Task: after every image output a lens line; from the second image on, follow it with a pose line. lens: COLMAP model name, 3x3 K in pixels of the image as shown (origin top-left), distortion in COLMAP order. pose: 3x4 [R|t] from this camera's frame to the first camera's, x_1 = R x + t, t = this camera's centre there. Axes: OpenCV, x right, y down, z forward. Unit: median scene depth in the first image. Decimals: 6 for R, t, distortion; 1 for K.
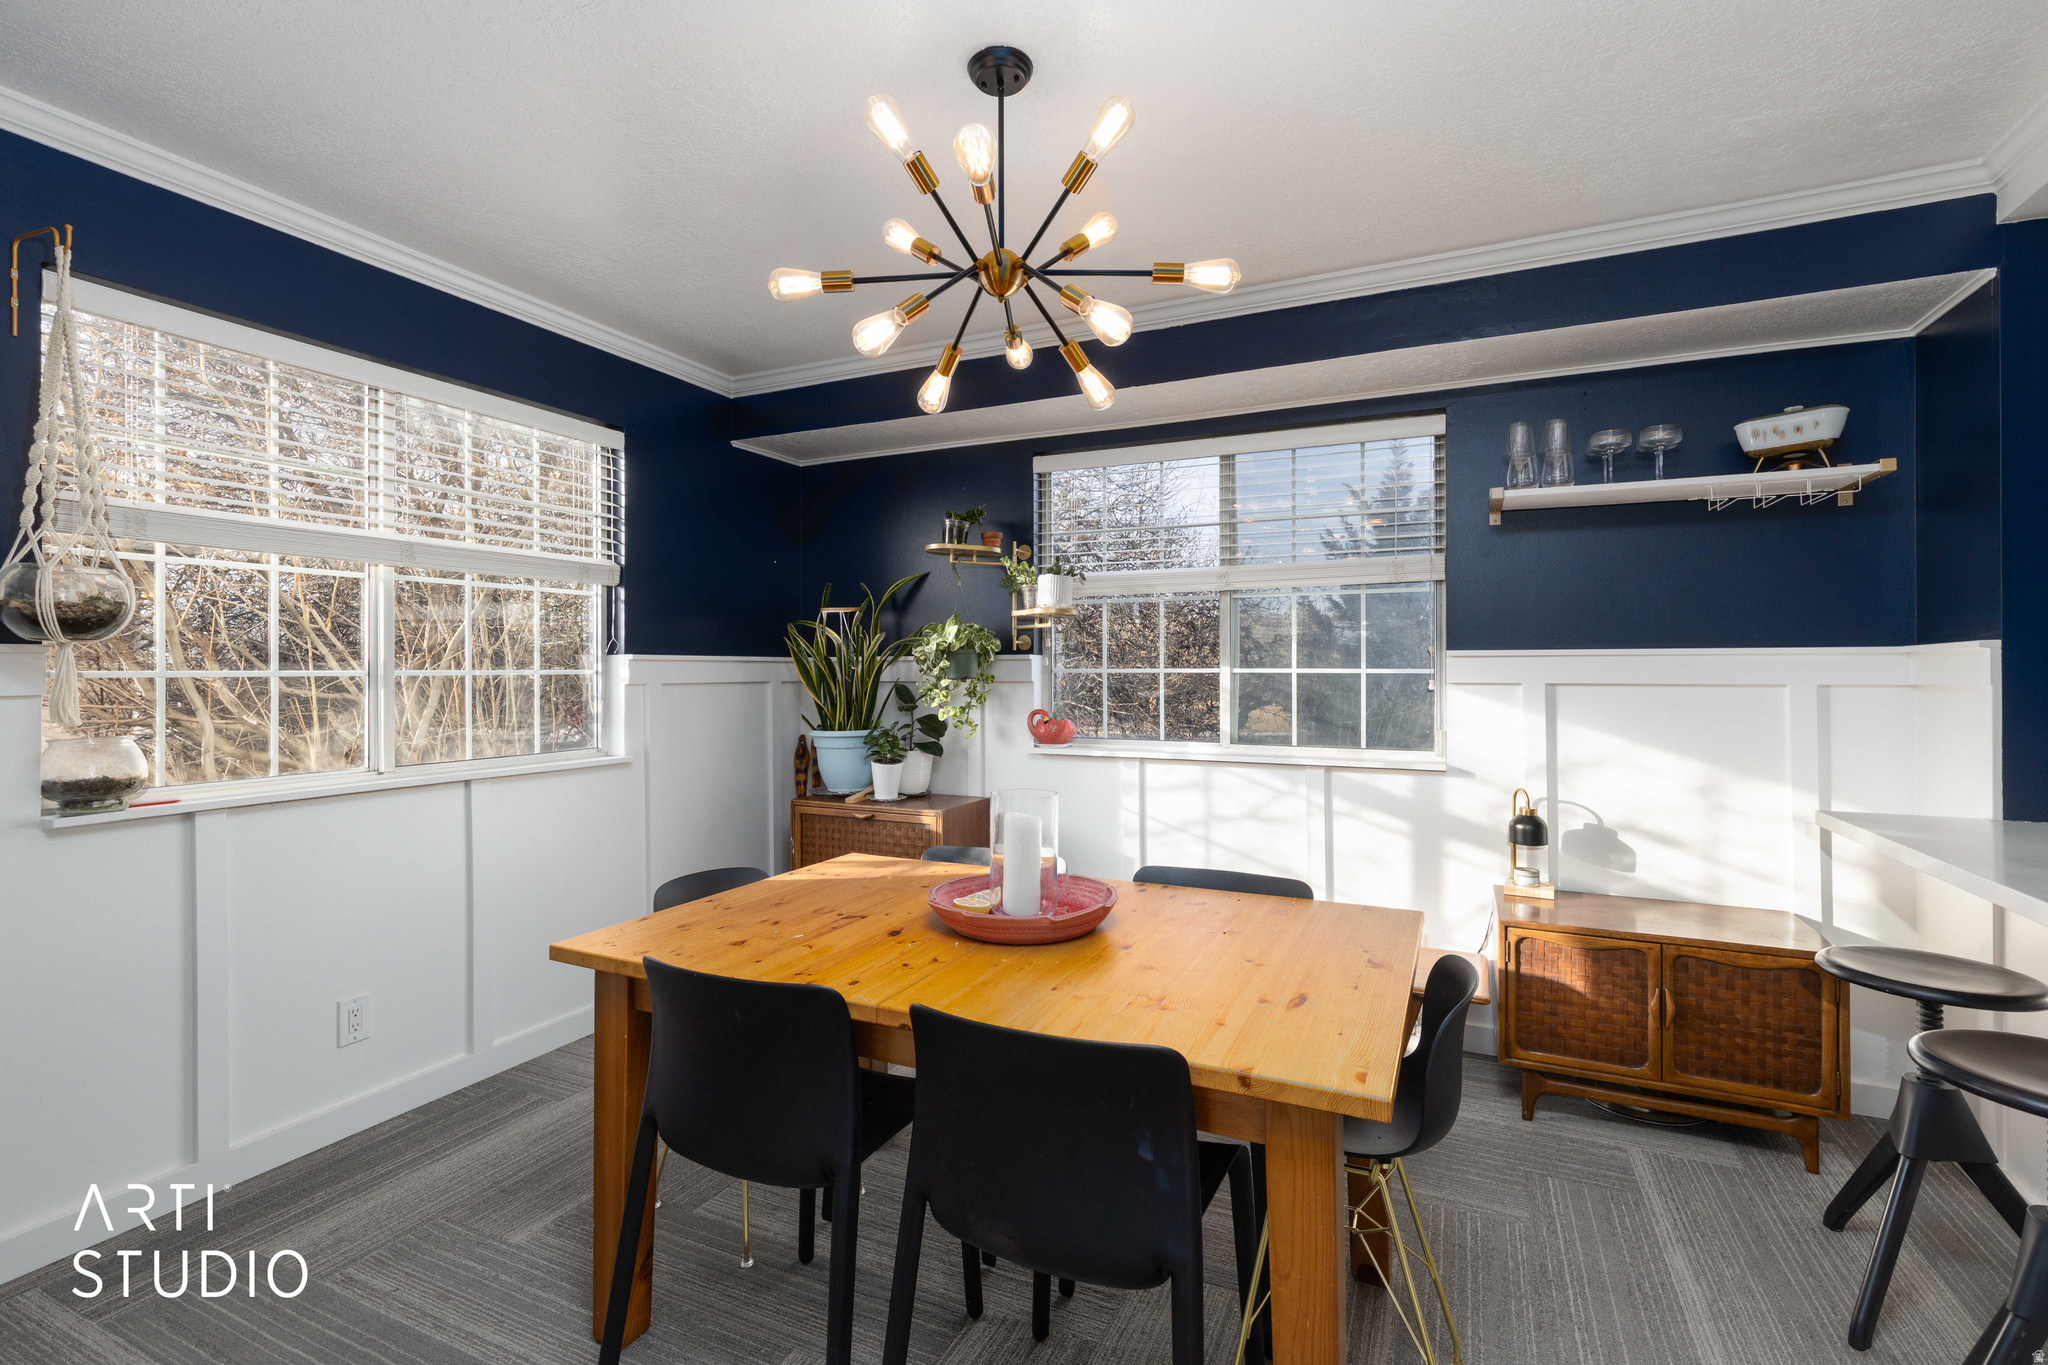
lens RADIAL K [[929.9, 0, 1025.3], [0, 929.9, 672.6], [0, 0, 1]] dist [0.005175, 0.000861]
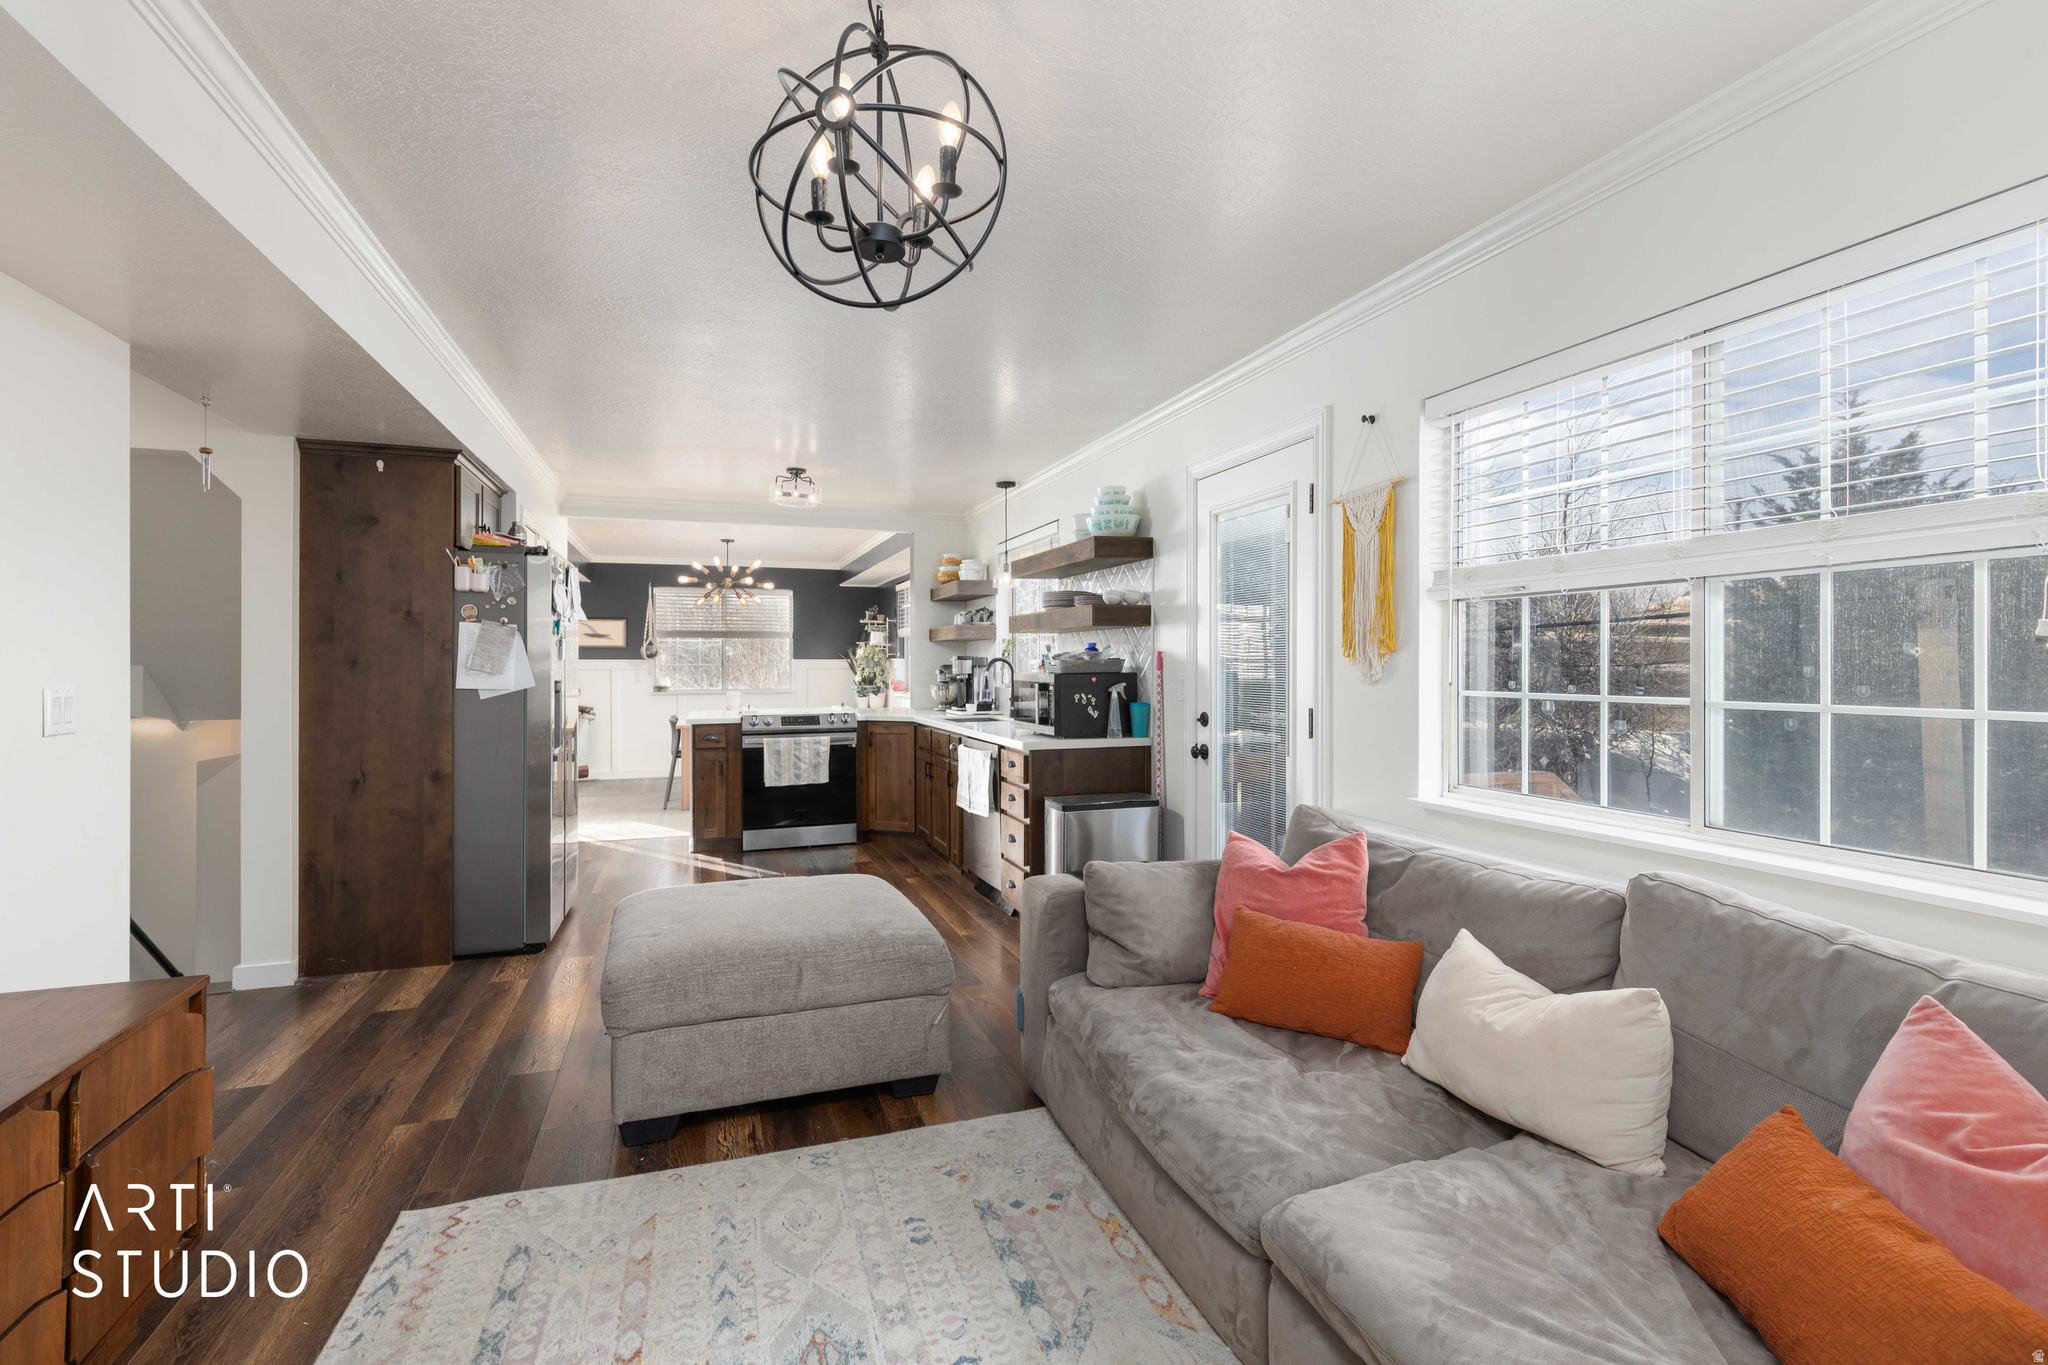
lens RADIAL K [[929.9, 0, 1039.6], [0, 929.9, 659.9], [0, 0, 1]] dist [0.005175, 0.000861]
pose [[0.718120, -0.004108, -0.695907, 2.254683], [0.000743, 0.999987, -0.005136, 0.000054], [0.695919, 0.003172, 0.718114, -0.676401]]
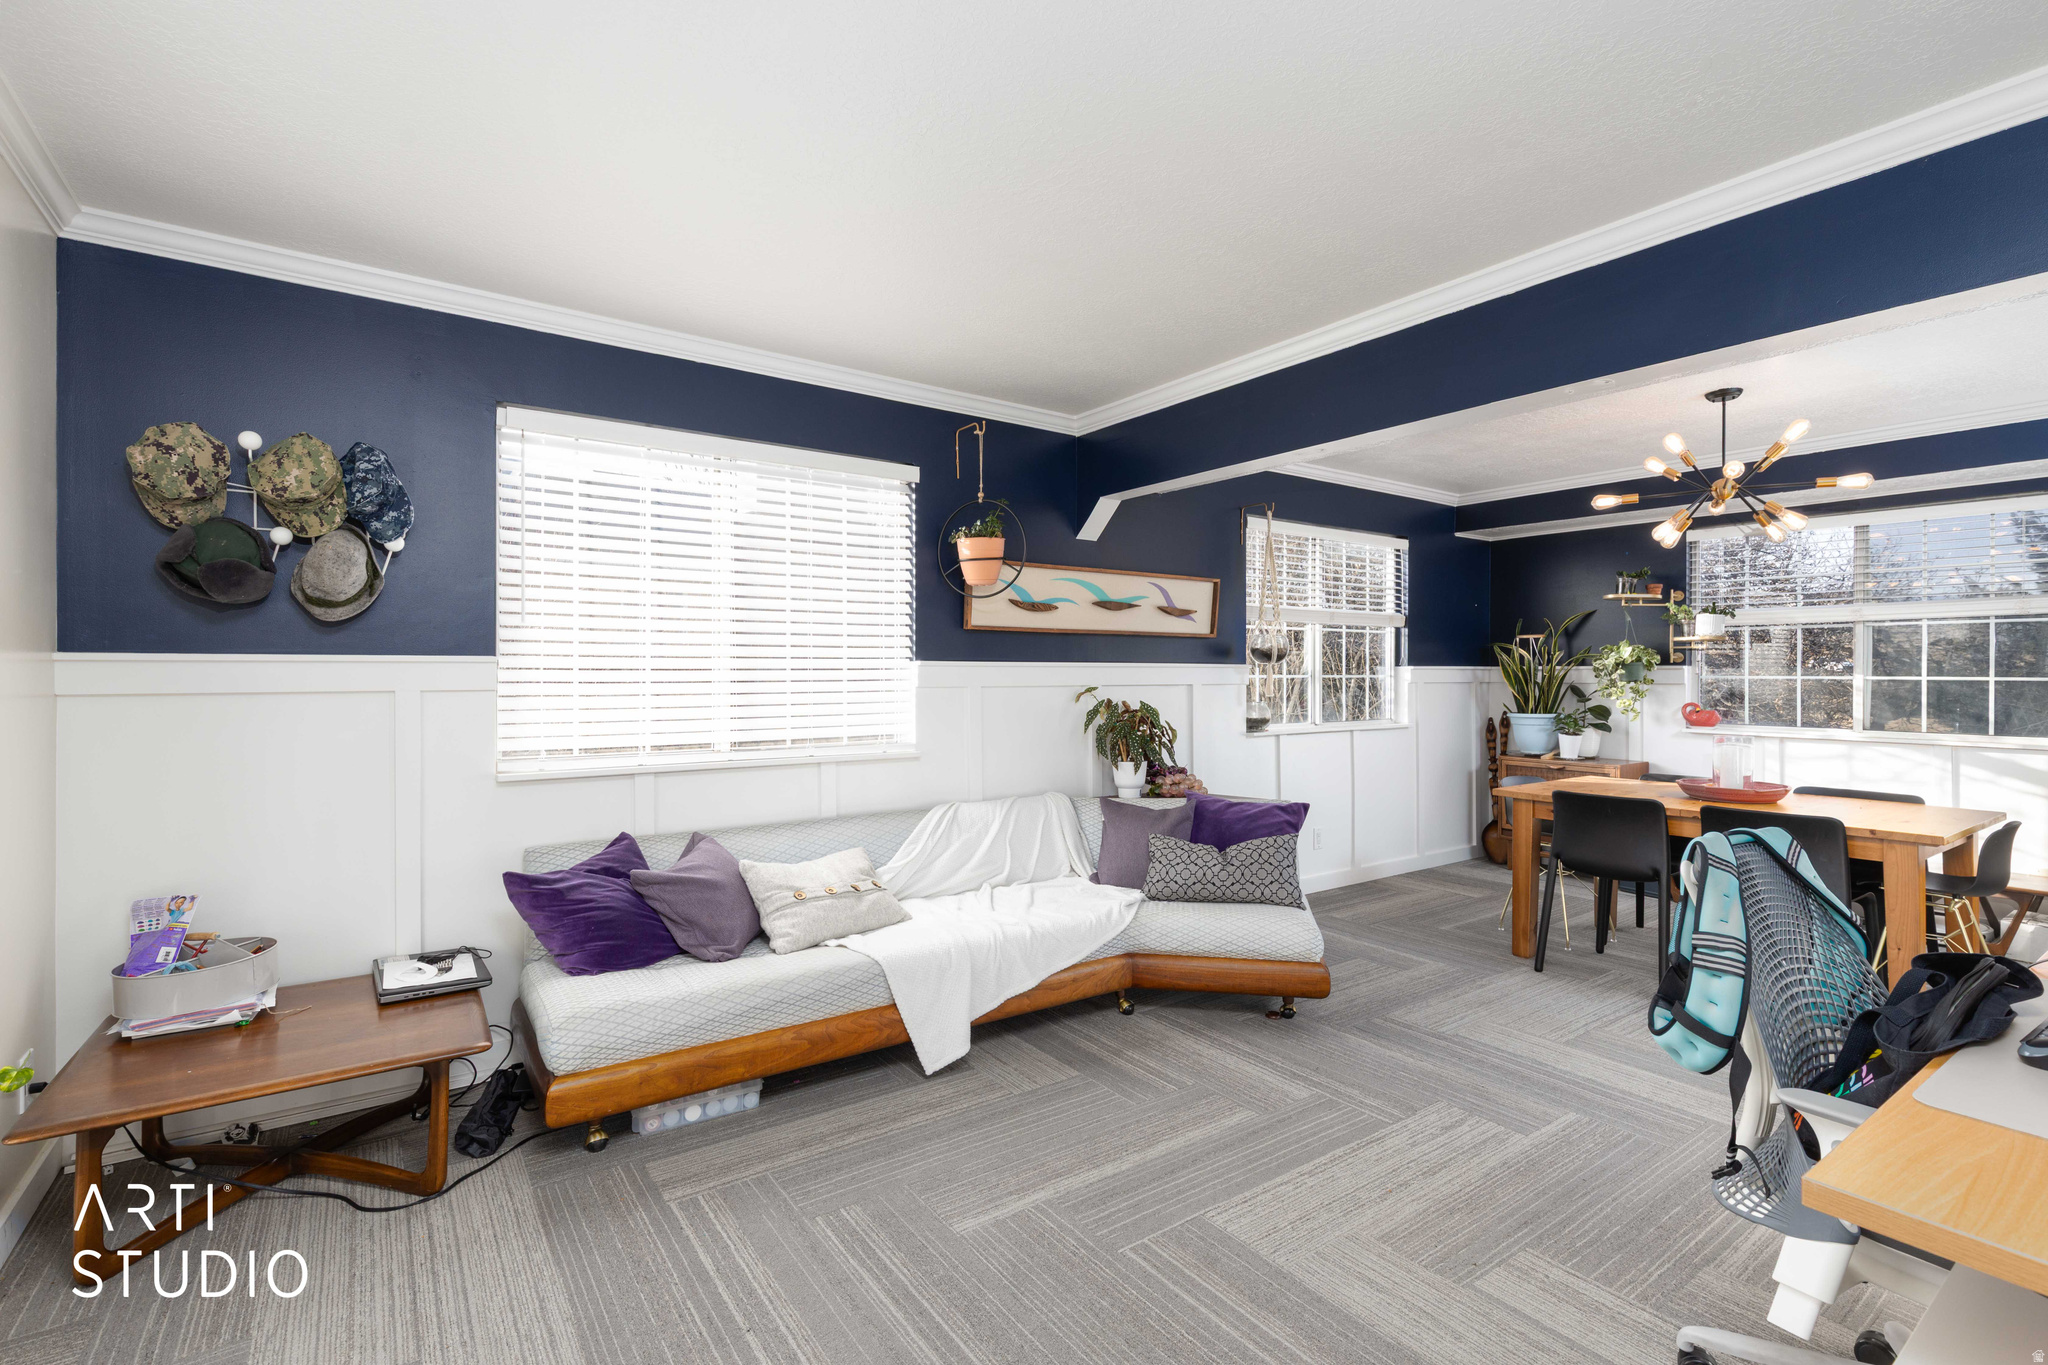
lens RADIAL K [[929.9, 0, 1016.0], [0, 929.9, 670.0], [0, 0, 1]] dist [0.005175, 0.000861]
pose [[0.868872, 0.003025, -0.495028, -0.184614], [-0.004624, 0.999987, -0.002006, -0.004234], [0.495016, 0.004032, 0.868875, -0.819937]]
